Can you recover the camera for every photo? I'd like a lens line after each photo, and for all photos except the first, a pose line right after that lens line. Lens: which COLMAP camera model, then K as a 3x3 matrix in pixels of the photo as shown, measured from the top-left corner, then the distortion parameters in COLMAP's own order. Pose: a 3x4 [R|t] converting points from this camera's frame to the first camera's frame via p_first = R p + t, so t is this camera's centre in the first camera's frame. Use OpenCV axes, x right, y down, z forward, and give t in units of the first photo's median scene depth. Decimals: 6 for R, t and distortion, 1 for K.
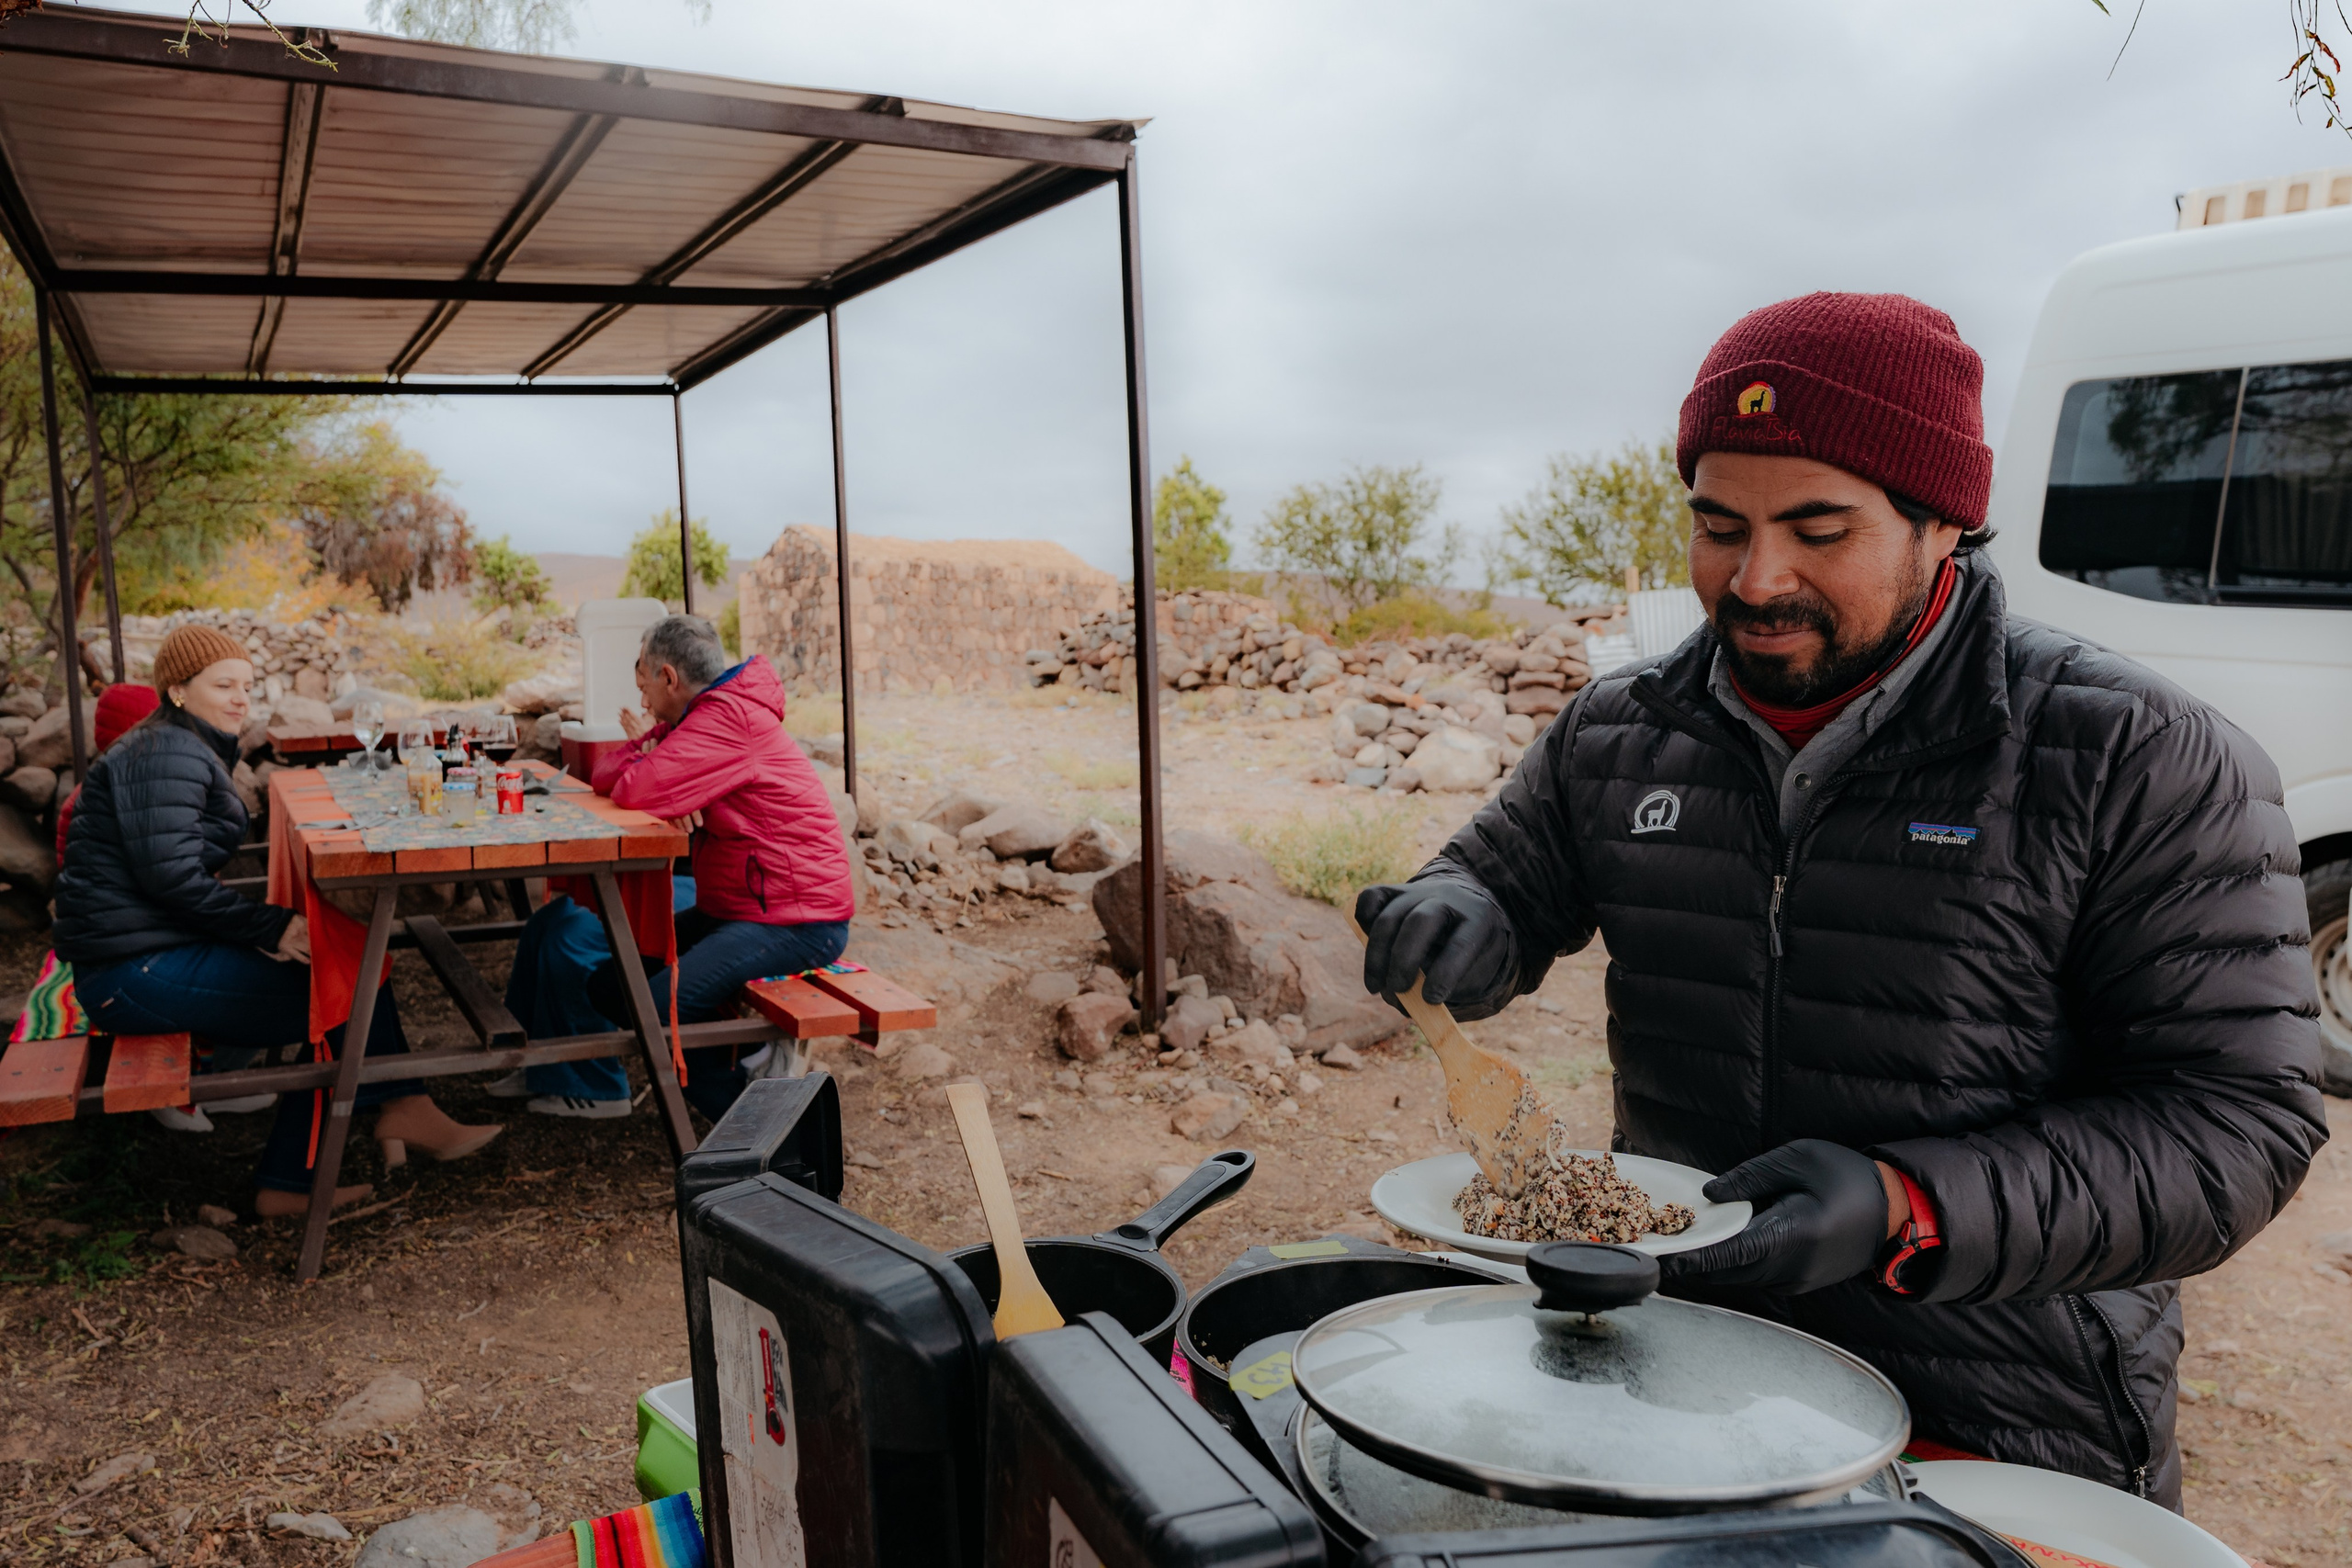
lens RADIAL K [[1738.4, 0, 1159.5], [0, 1738.4, 778.1], [0, 0, 1]] dist [-0.005779, -0.001052]
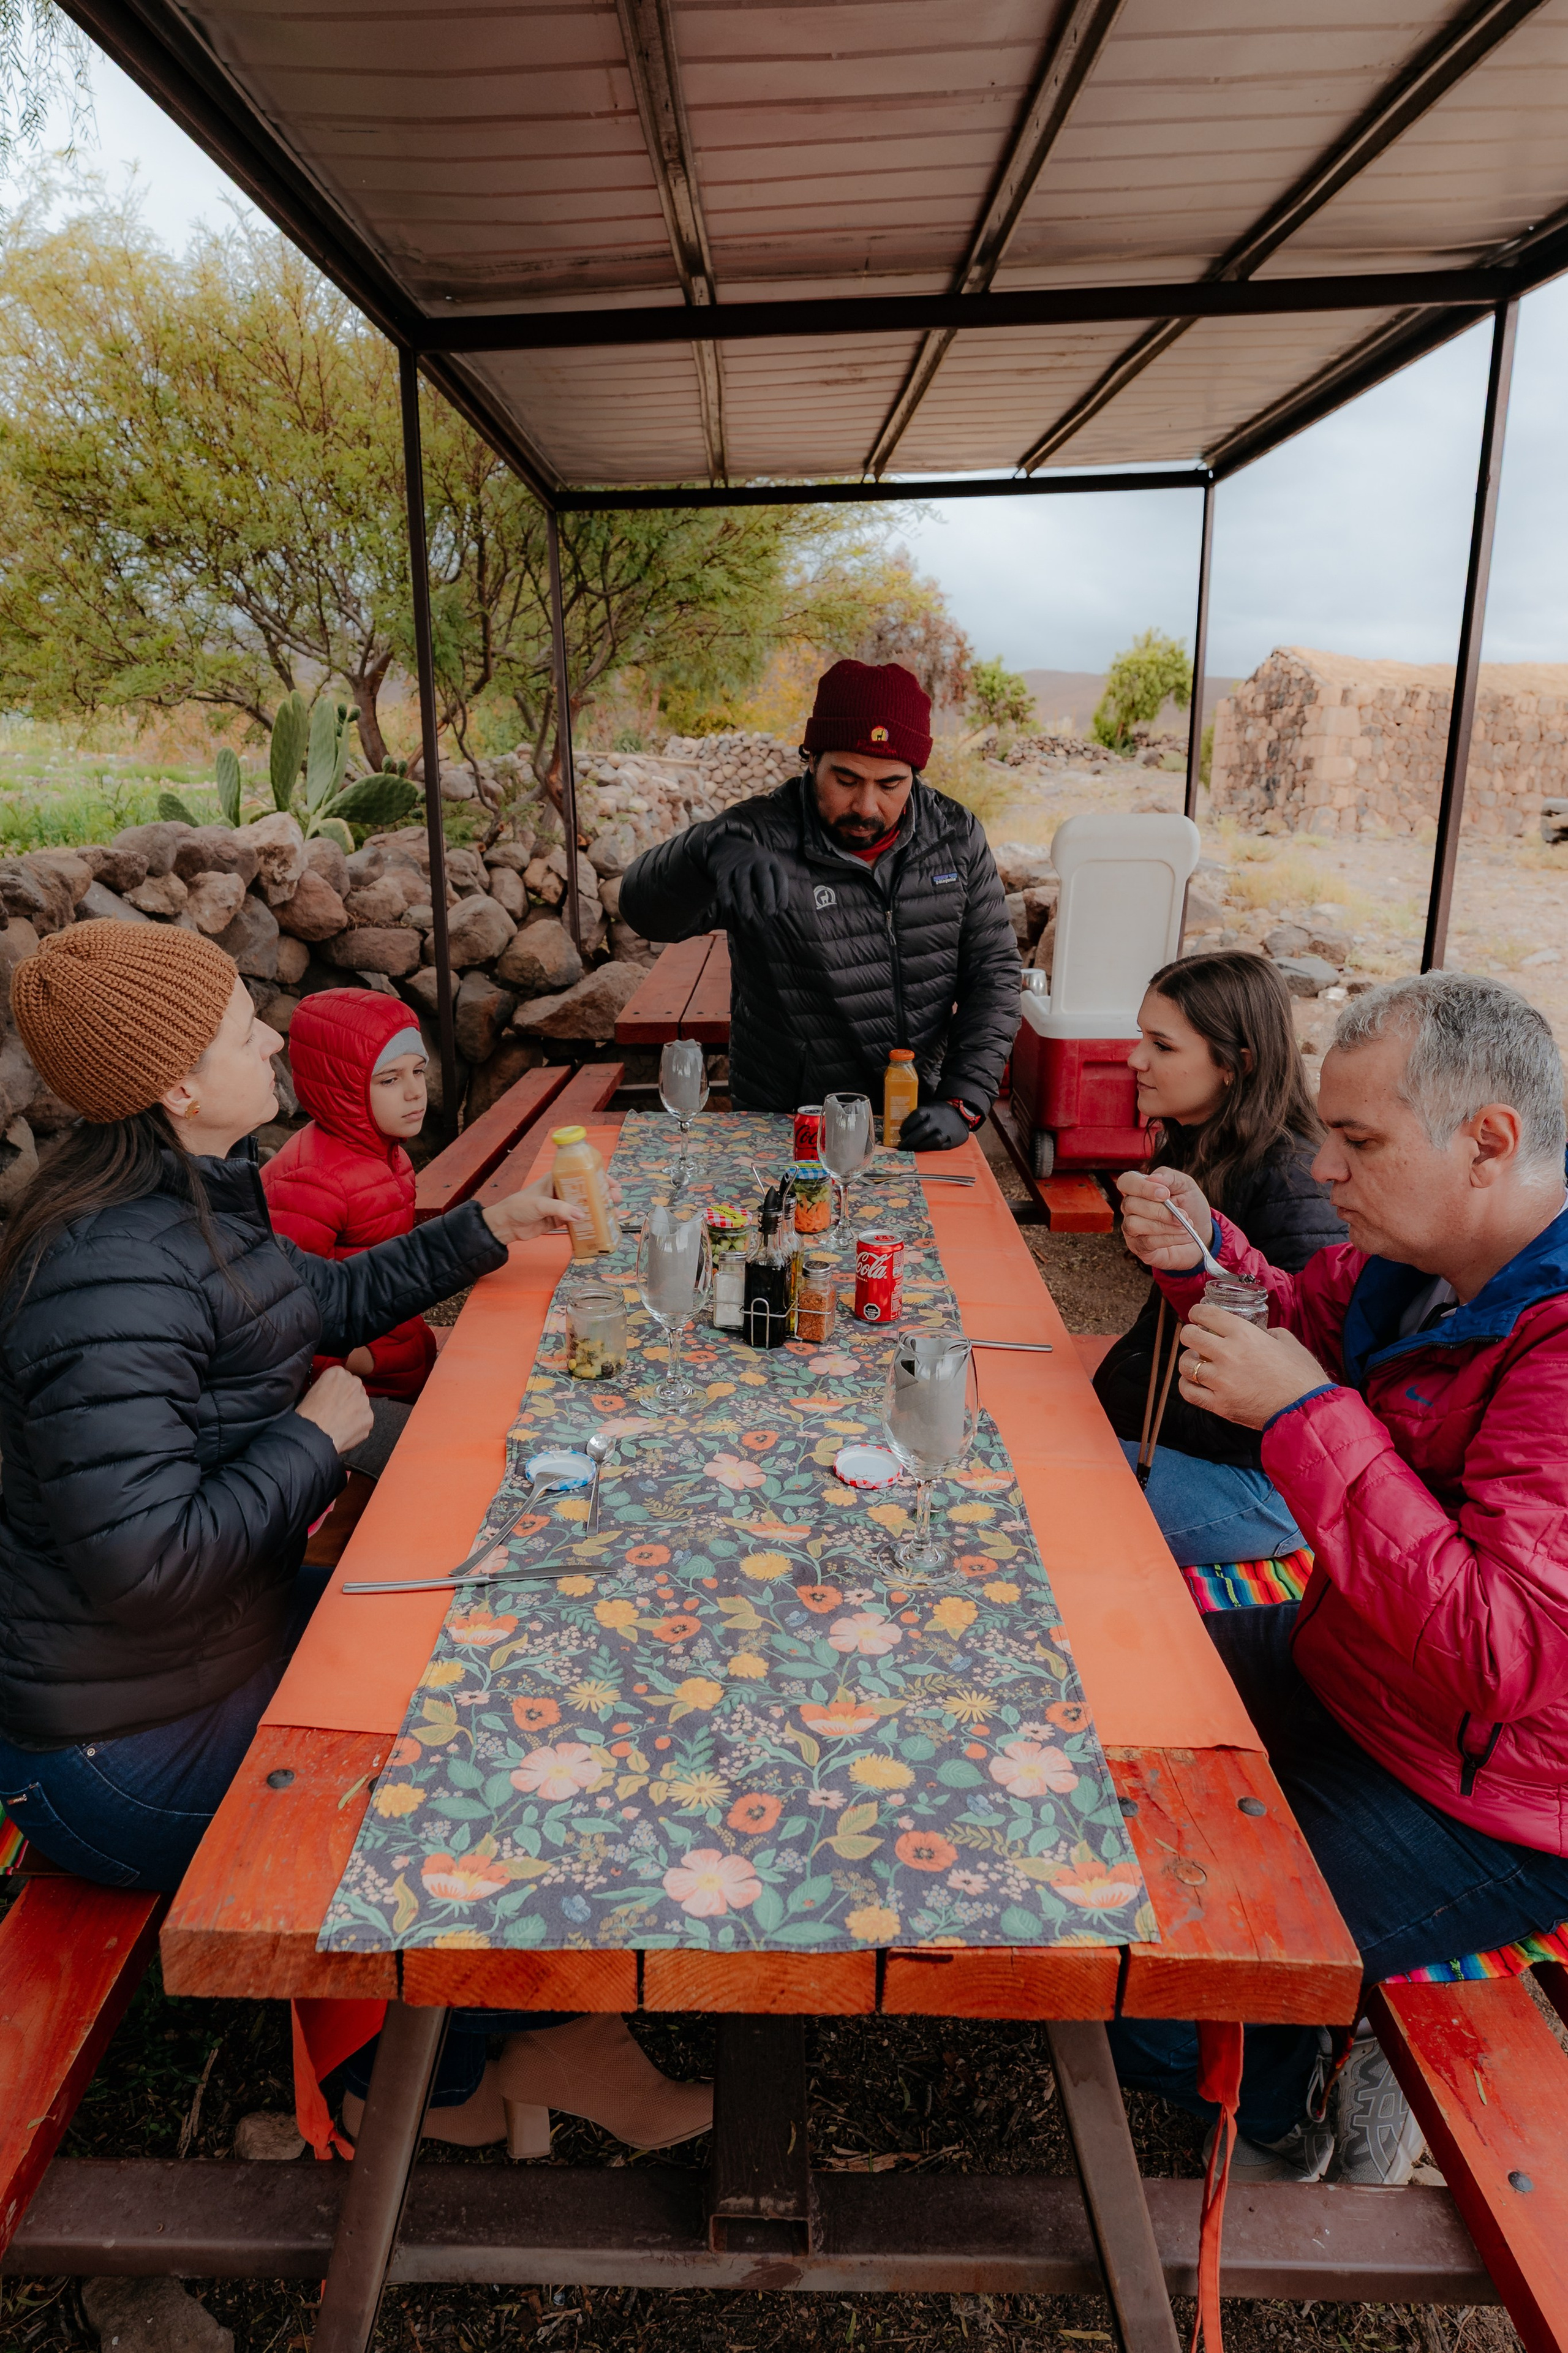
lens RADIAL K [[1519.2, 0, 773.1], [0, 1519.2, 1194.6], [0, 0, 1]] dist [-0.003806, 0.000909]
pose [[0.878487, 0.155894, -0.451616, -0.126831], [-0.061107, 0.974166, 0.217409, -0.065153], [0.473842, -0.163394, 0.865319, 0.366874]]
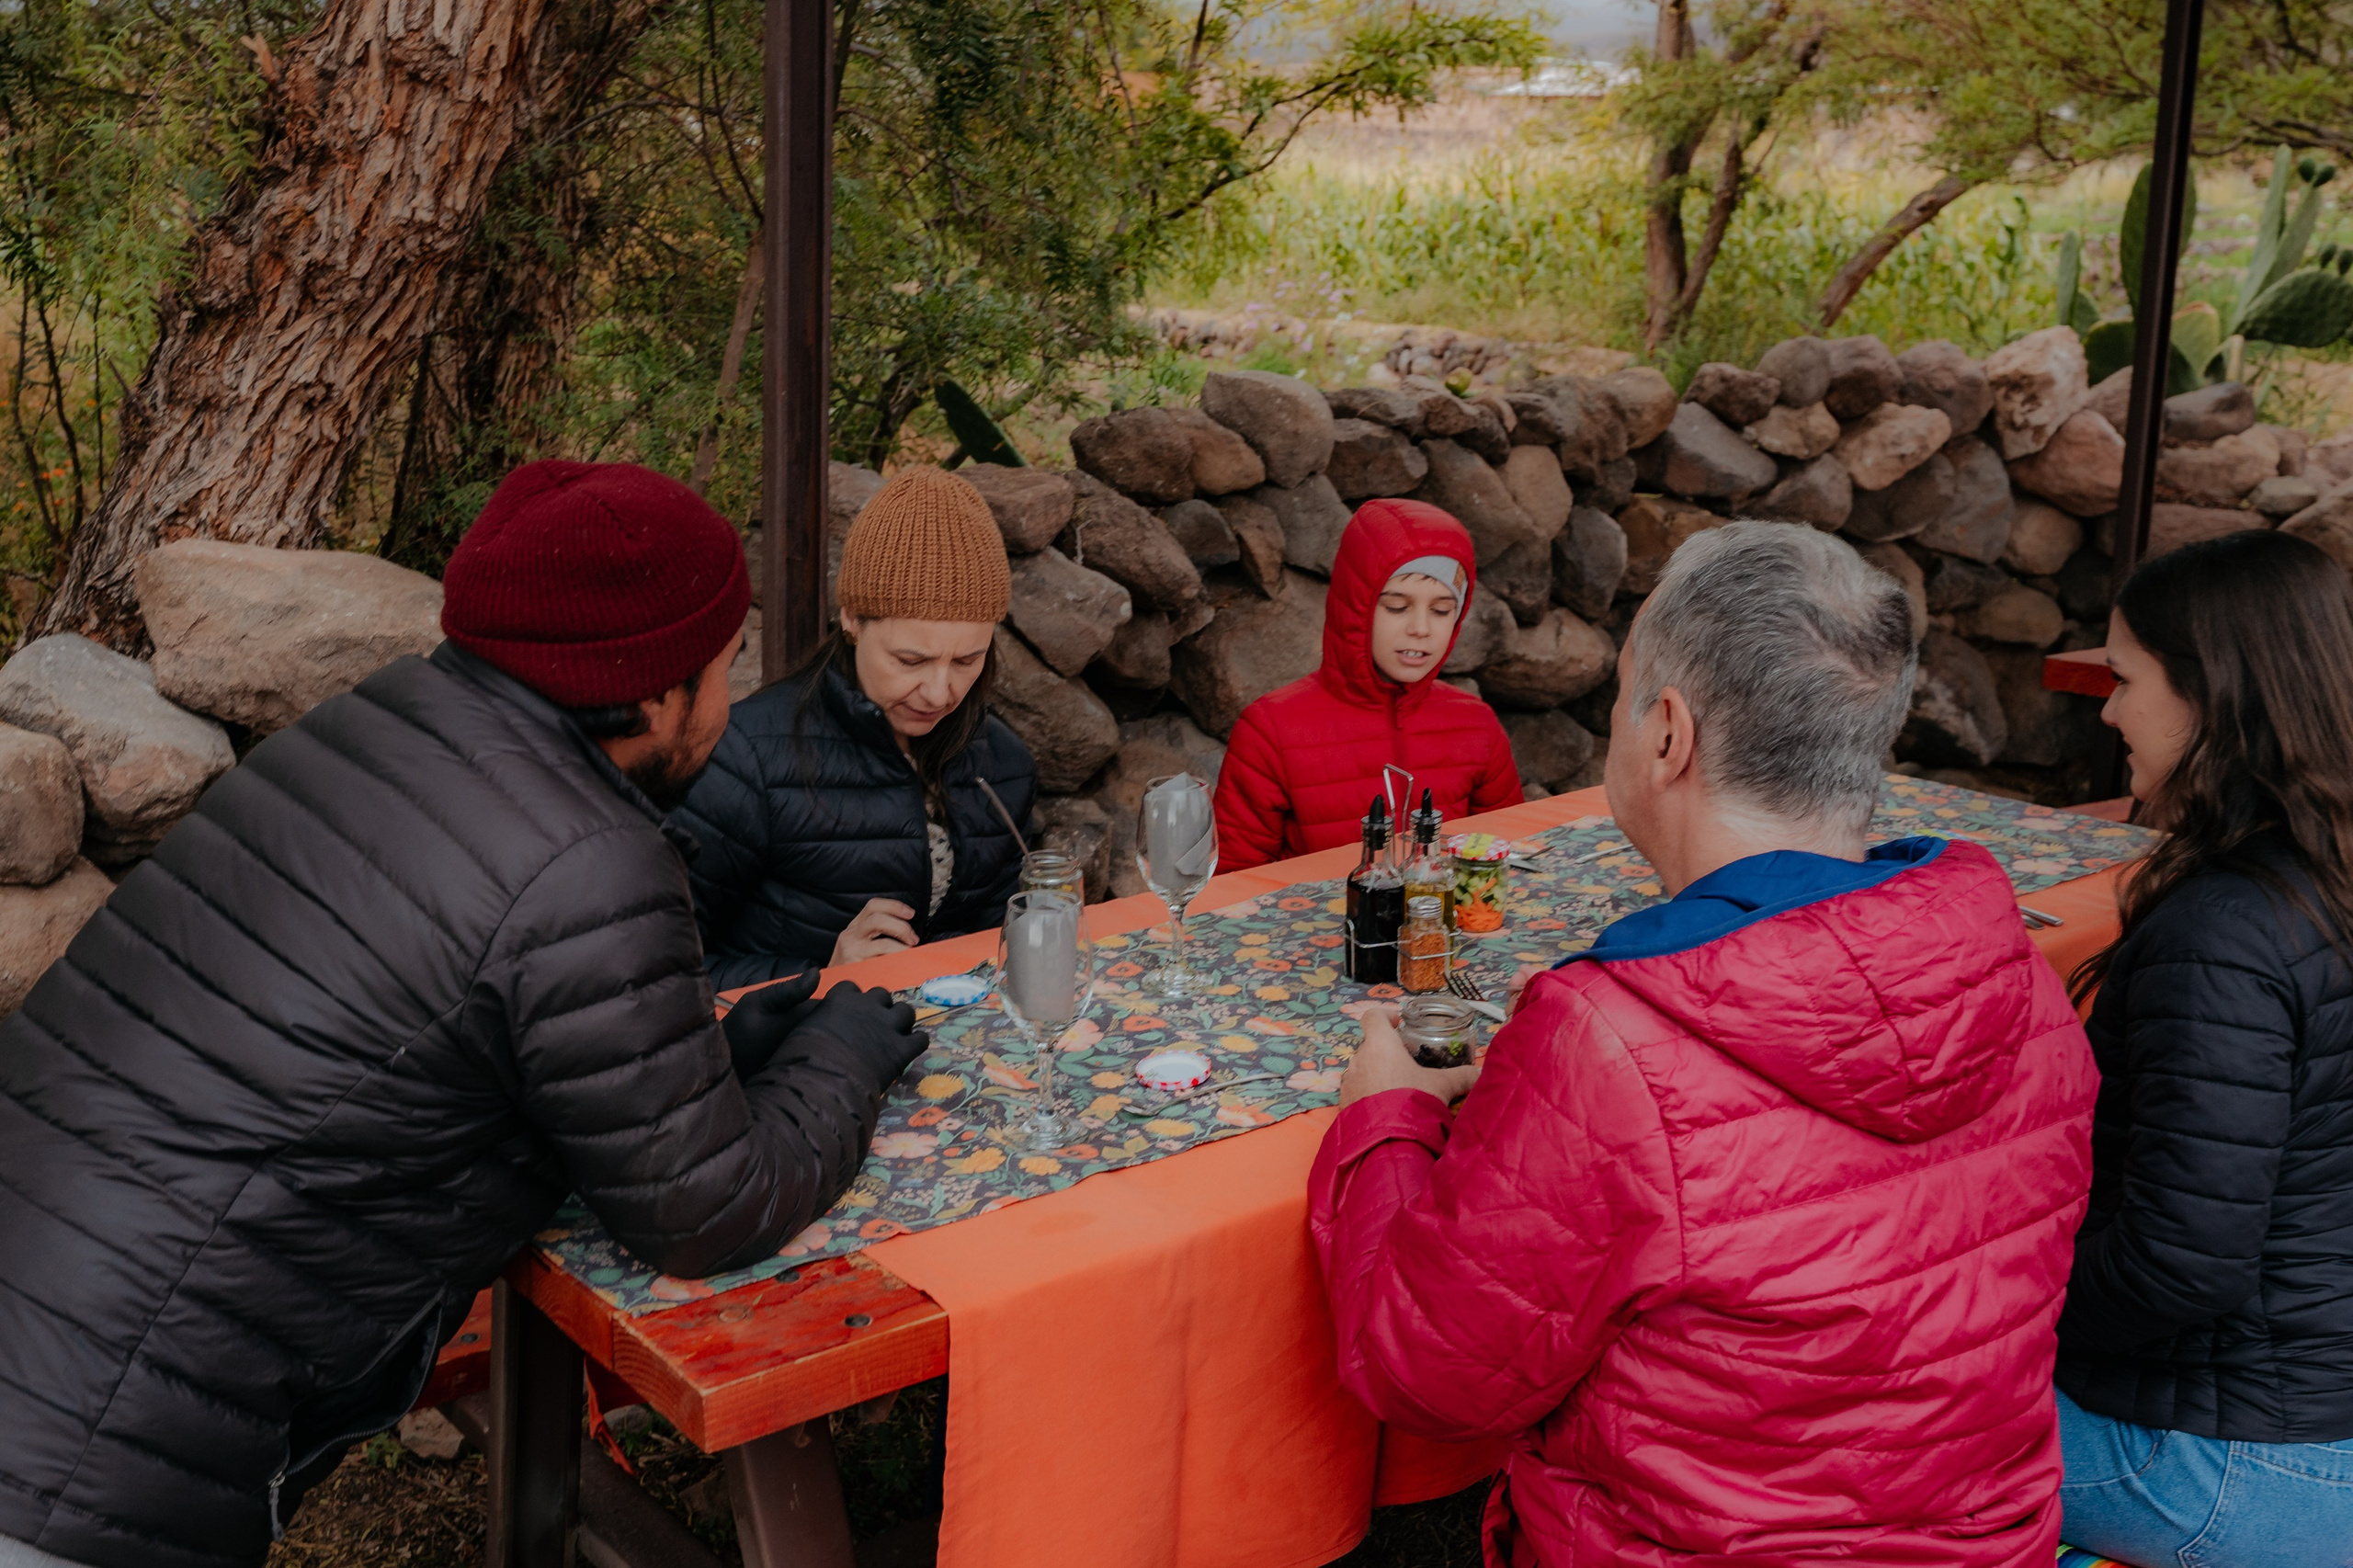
lens RADIAL K [[2539.6, 0, 1176.5], [0, 2539.6, 784.0], [0, 0, 1]] dist [-0.027332, 0.070988]
pose [[0.158649, 0.238440, -0.958111, 0.069323], [-0.077929, 0.970398, 0.228594, -0.089555], [0.984255, 0.038398, 0.172534, 0.478381]]
